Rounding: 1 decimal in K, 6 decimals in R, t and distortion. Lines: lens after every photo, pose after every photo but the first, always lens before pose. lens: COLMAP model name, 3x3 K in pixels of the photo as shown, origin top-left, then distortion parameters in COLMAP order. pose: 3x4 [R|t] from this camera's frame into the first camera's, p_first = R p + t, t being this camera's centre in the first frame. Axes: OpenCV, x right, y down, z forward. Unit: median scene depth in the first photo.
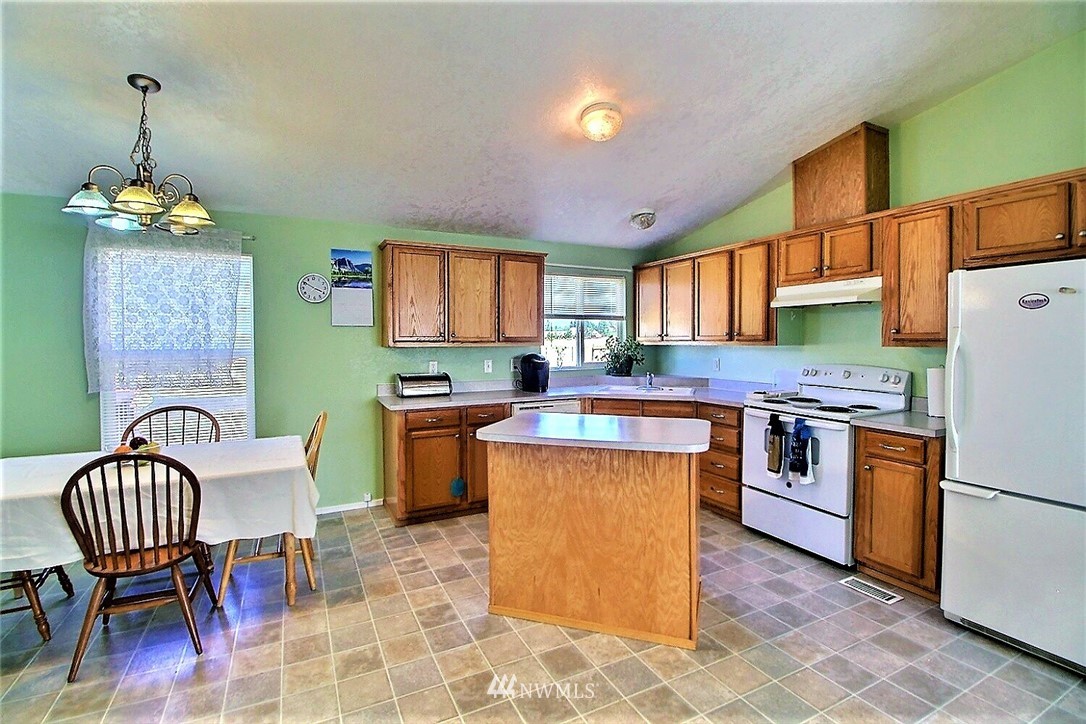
lens RADIAL K [[511.0, 0, 548.4], [0, 511.0, 348.3], [0, 0, 1]] dist [-0.000995, -0.000269]
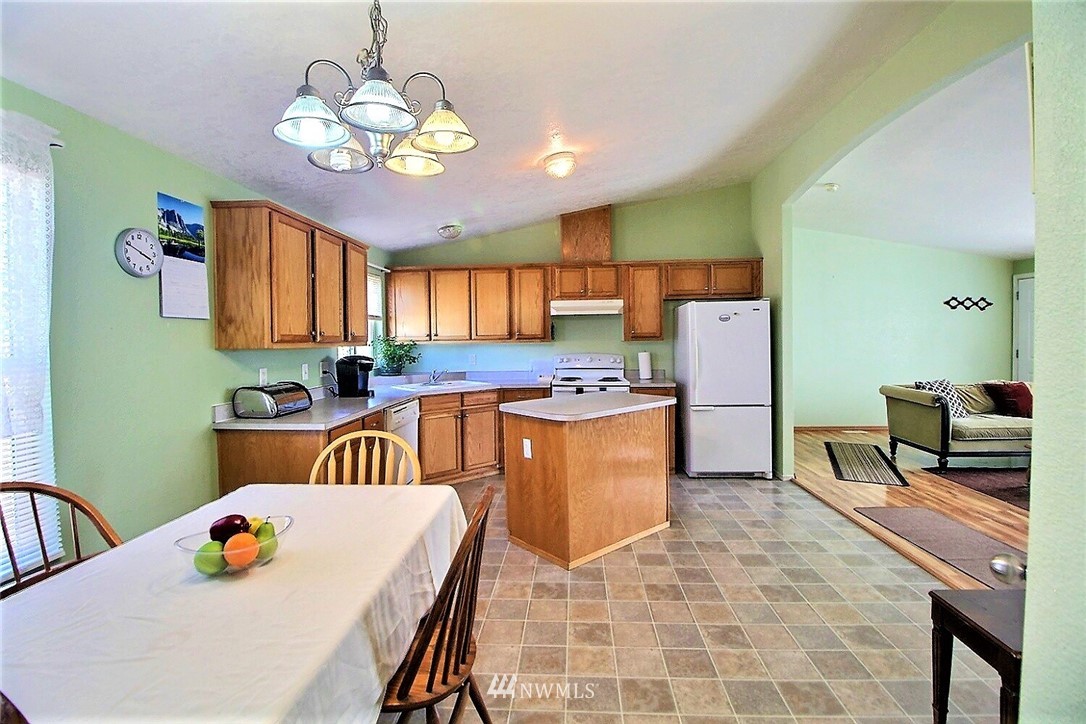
lens RADIAL K [[511.0, 0, 548.4], [0, 511.0, 348.3], [0, 0, 1]] dist [-0.000995, -0.000269]
pose [[0.493024, -0.018997, 0.869809, -0.744781], [0.027785, 0.999595, 0.006082, 0.003025], [-0.869572, 0.021169, 0.493352, 0.298226]]
